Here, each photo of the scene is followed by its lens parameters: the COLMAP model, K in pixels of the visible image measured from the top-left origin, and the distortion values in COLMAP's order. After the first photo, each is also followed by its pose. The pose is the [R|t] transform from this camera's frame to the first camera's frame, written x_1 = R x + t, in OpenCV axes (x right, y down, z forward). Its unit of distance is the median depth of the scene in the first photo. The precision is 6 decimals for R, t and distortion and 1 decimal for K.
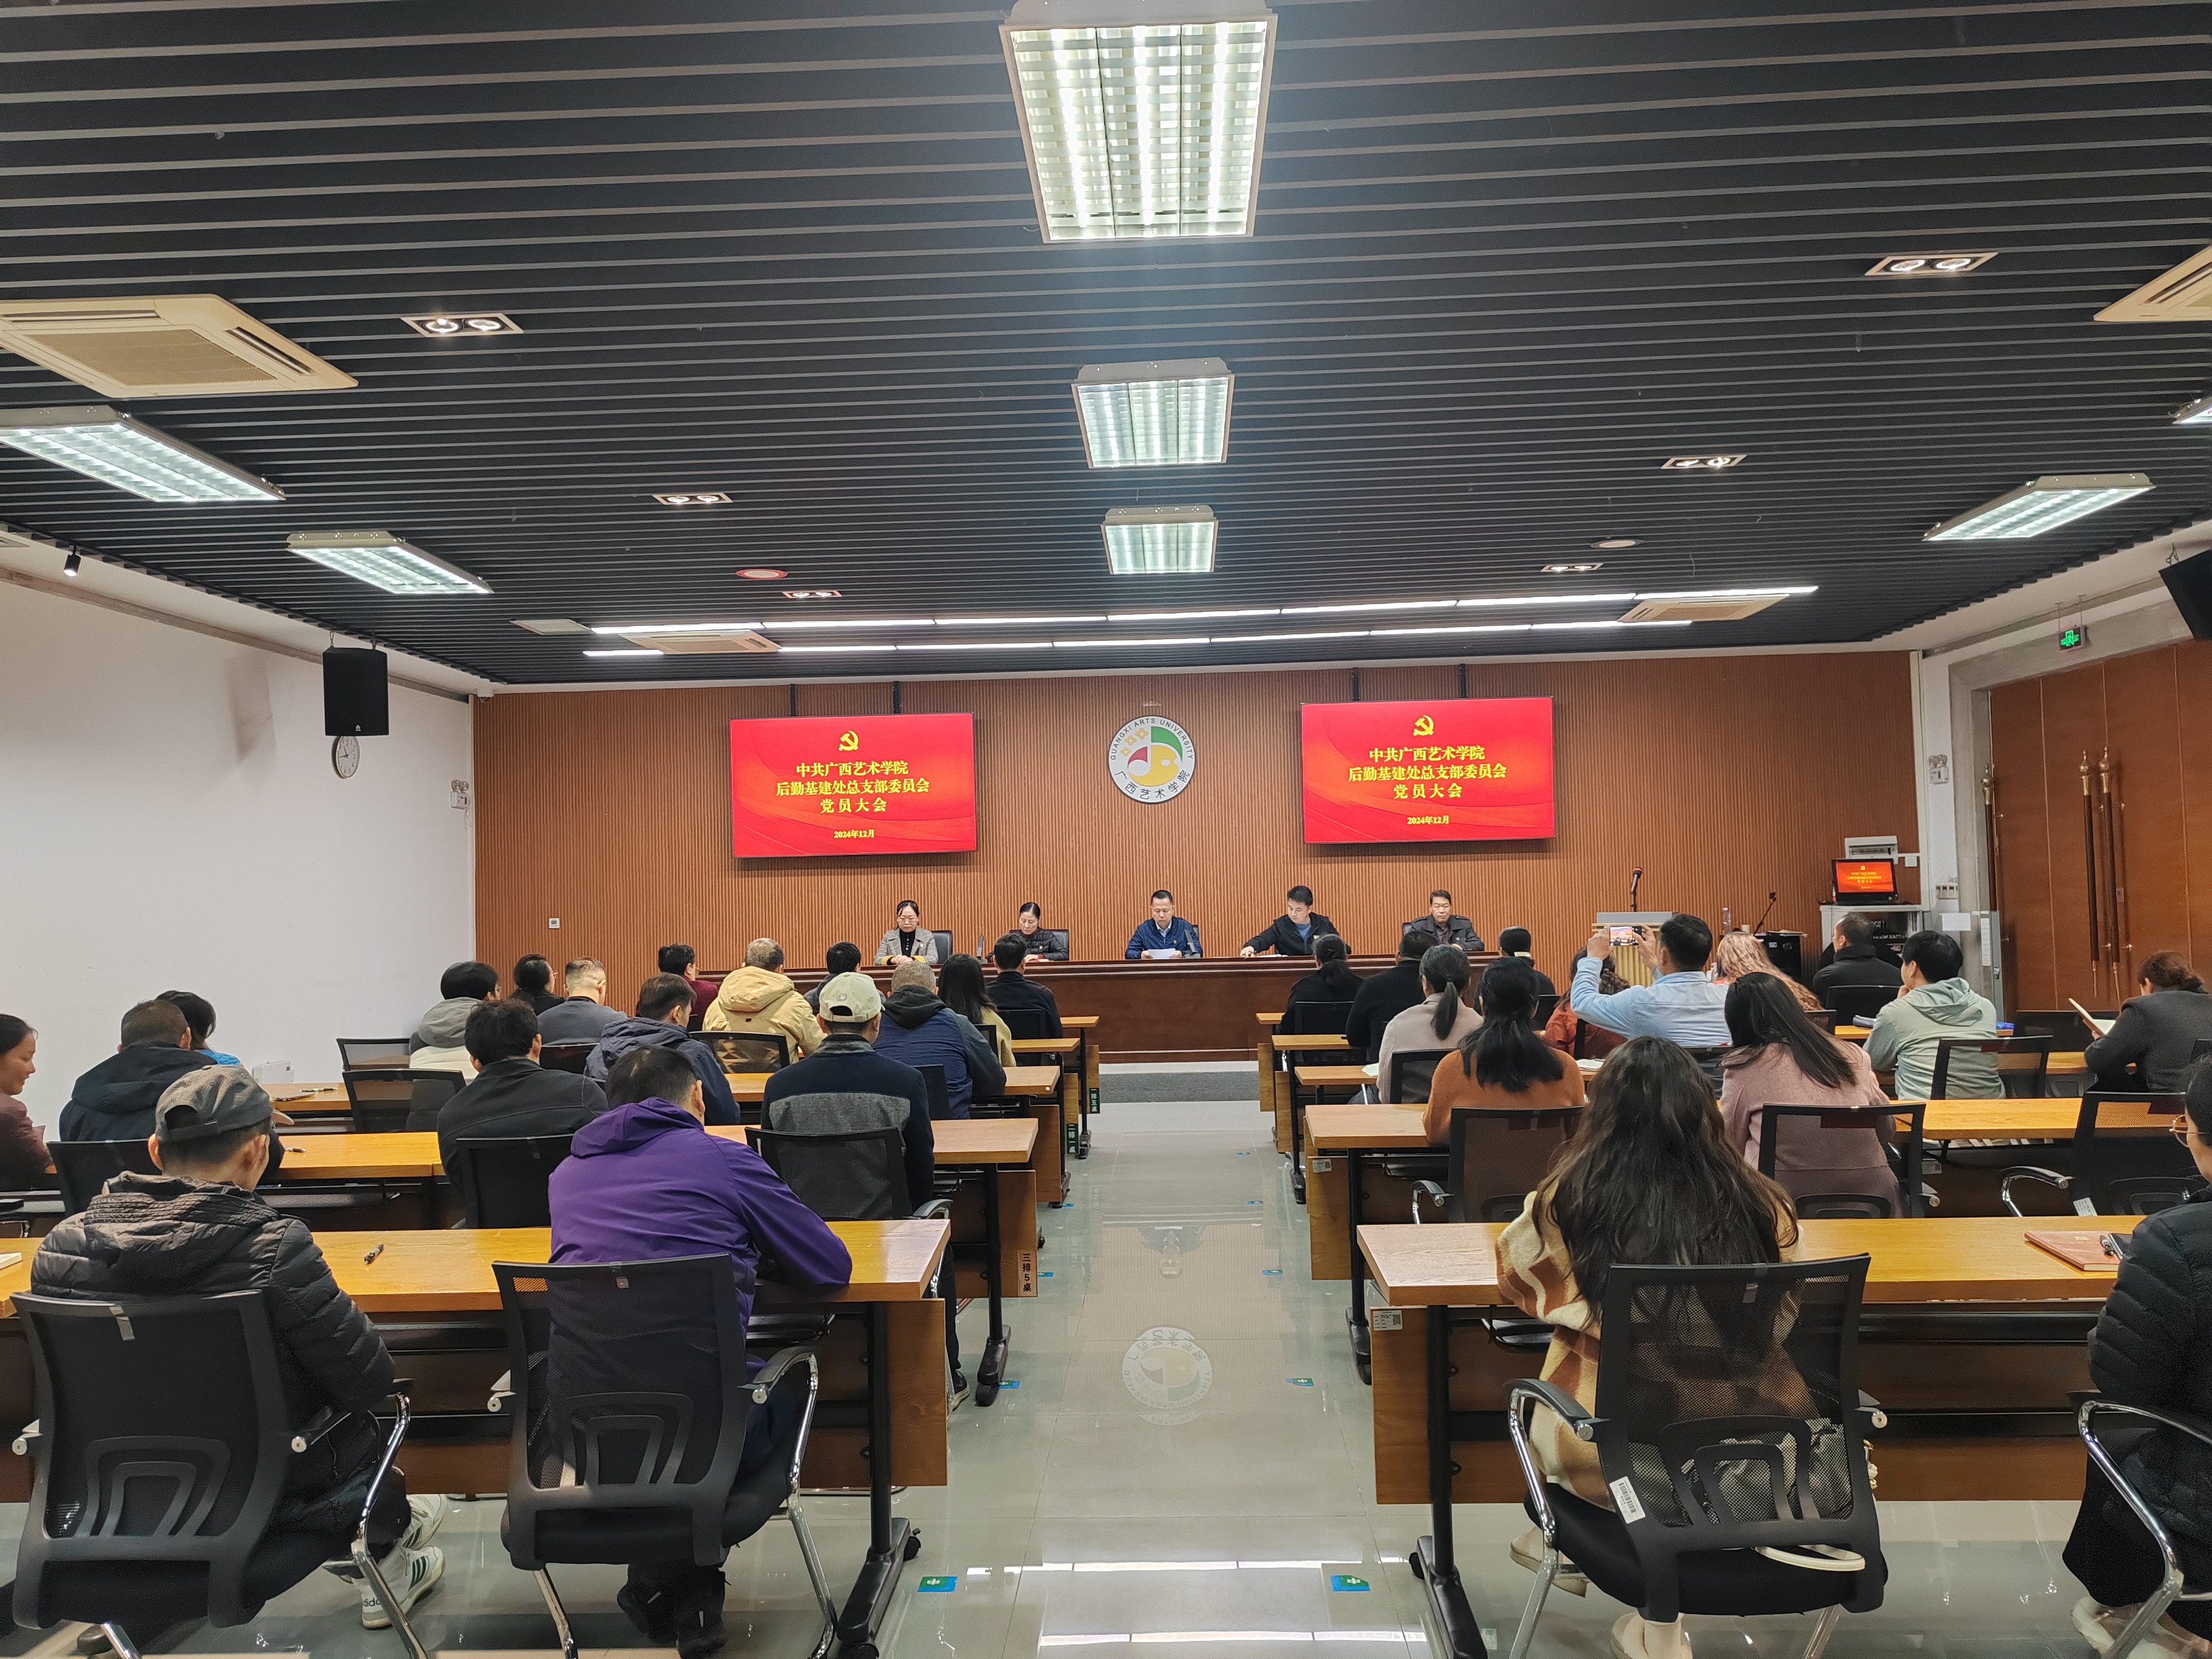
lens RADIAL K [[1737.7, 0, 1106.2], [0, 1737.7, 829.7], [0, 0, 1]] dist [0.004070, 0.000843]
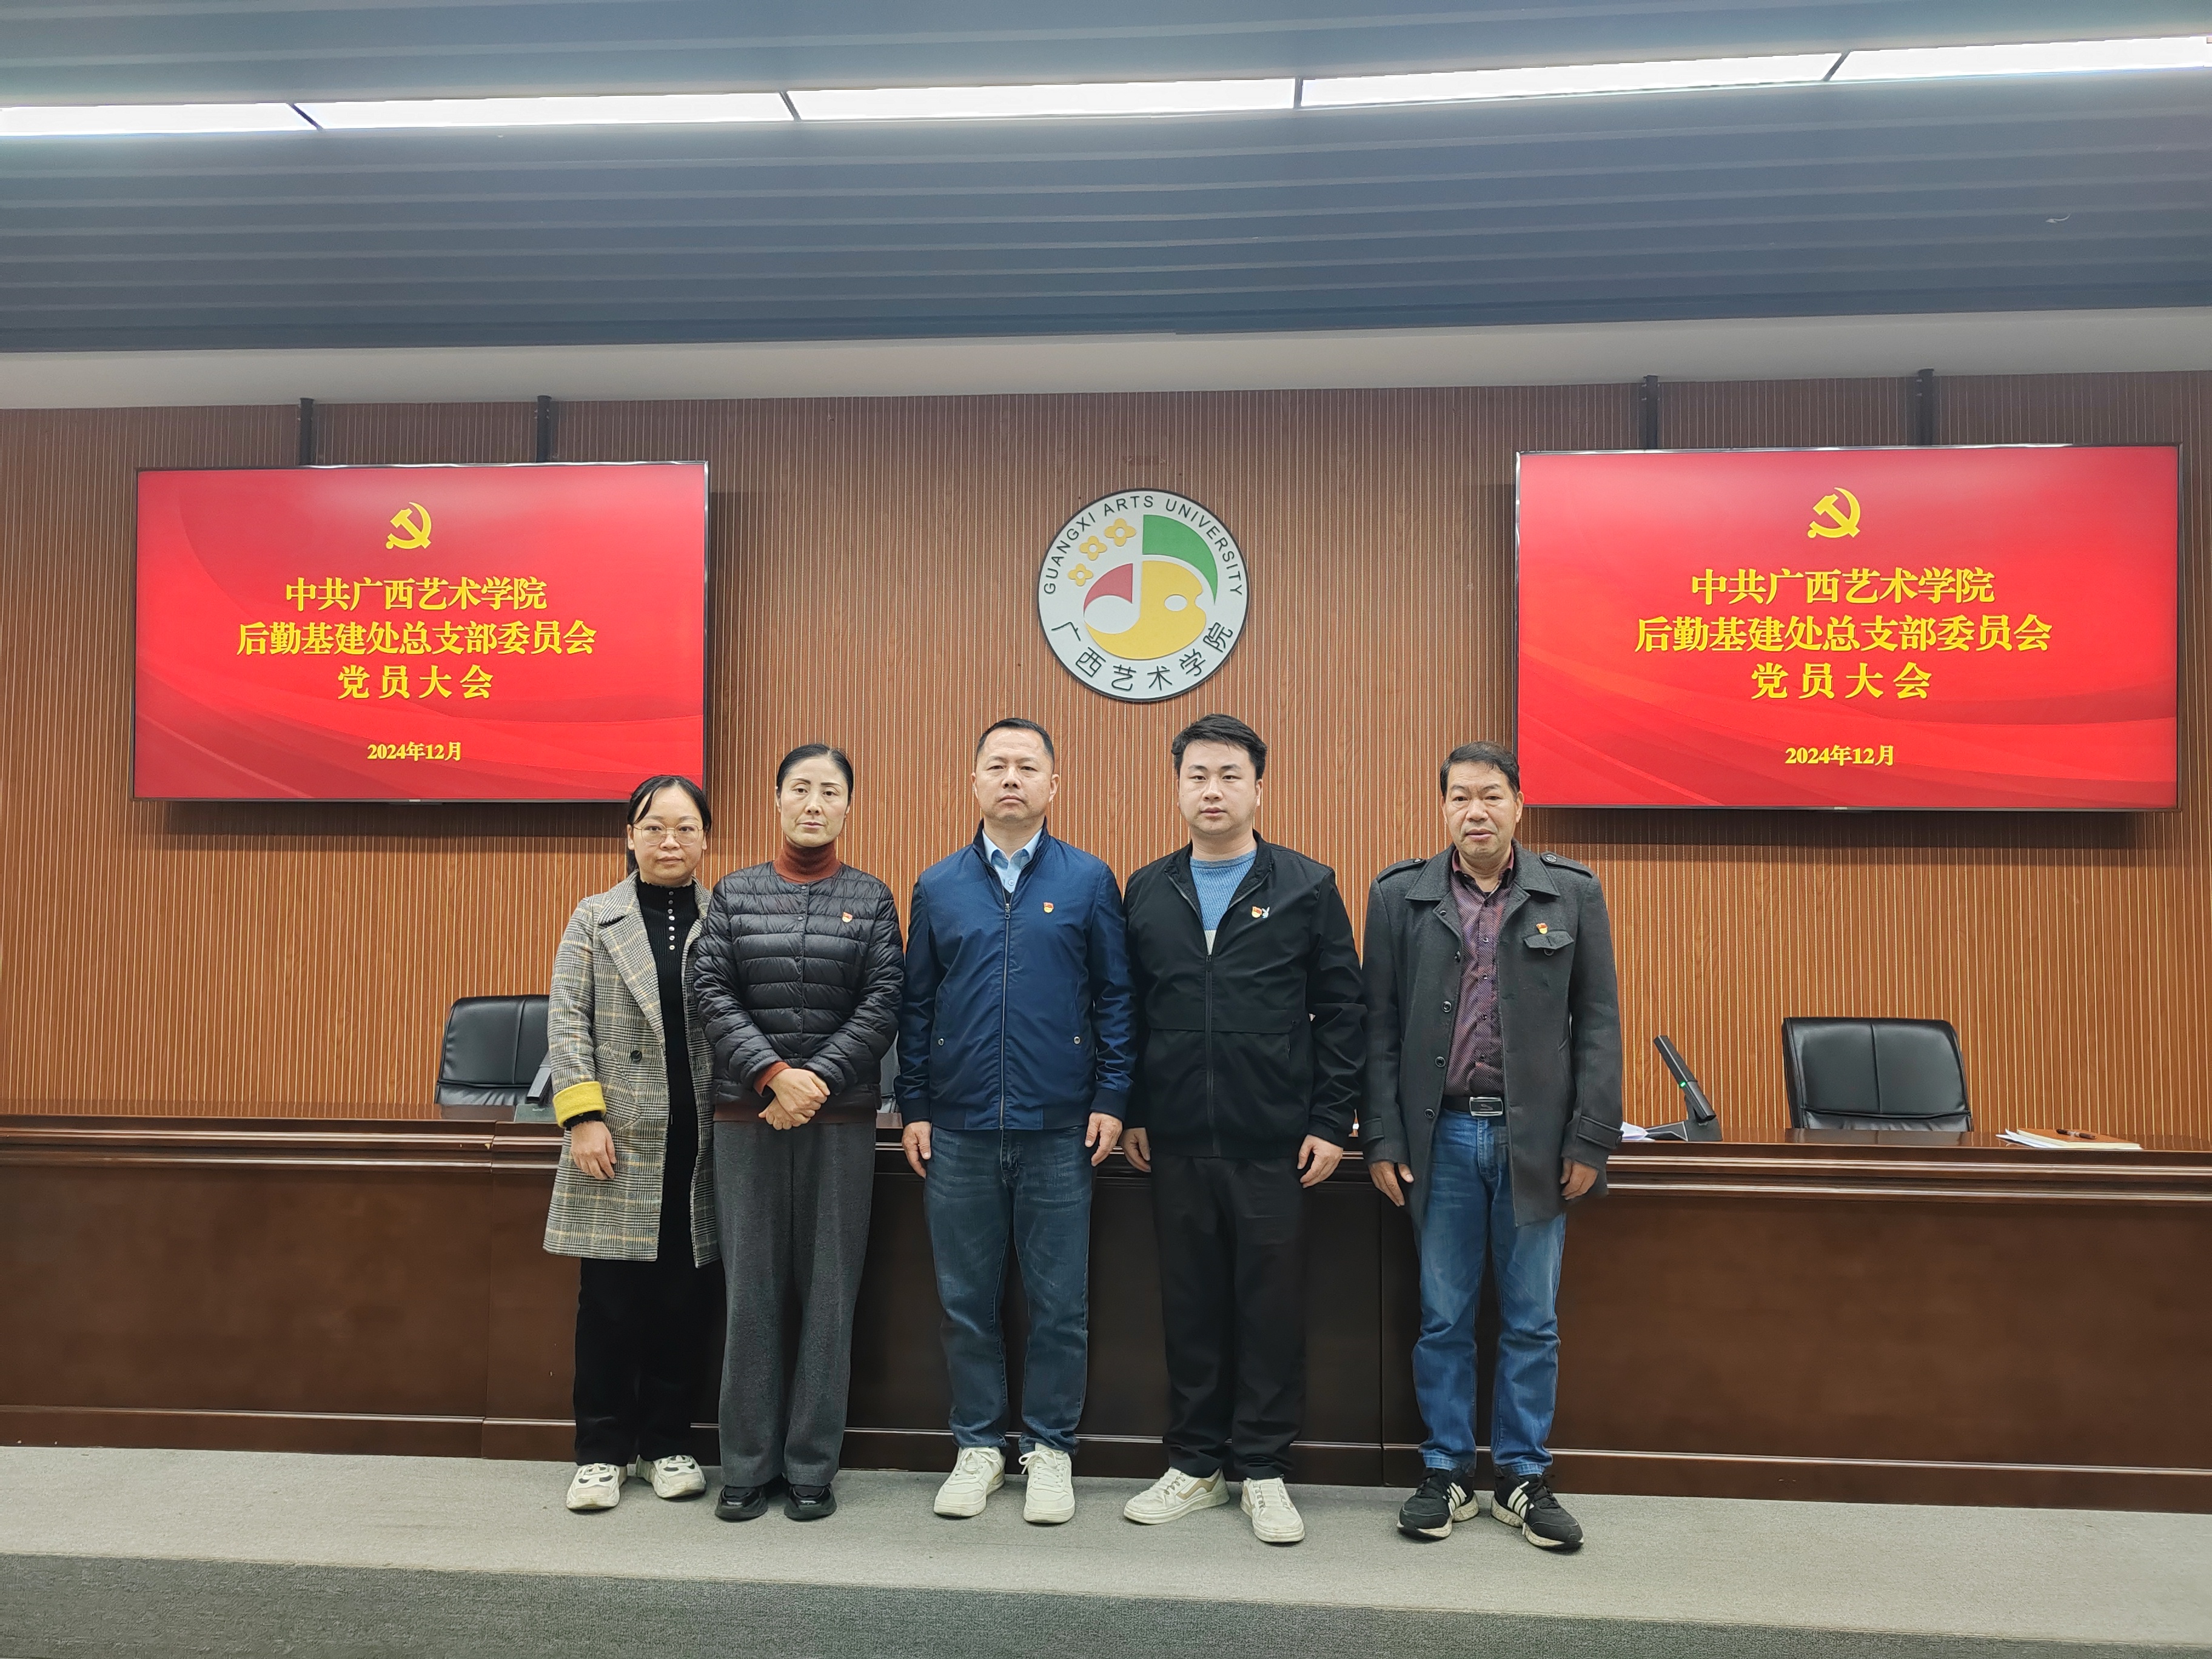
lens RADIAL K [[1737.7, 0, 1103.0], [0, 1737.7, 828.8], [0, 0, 1]] dist [0.004070, 0.000843]
pose [[0.998803, 0.031706, -0.037248, 0.034321], [-0.032398, 0.999311, -0.018126, 0.023028], [0.036648, 0.019311, 0.999142, 0.593474]]
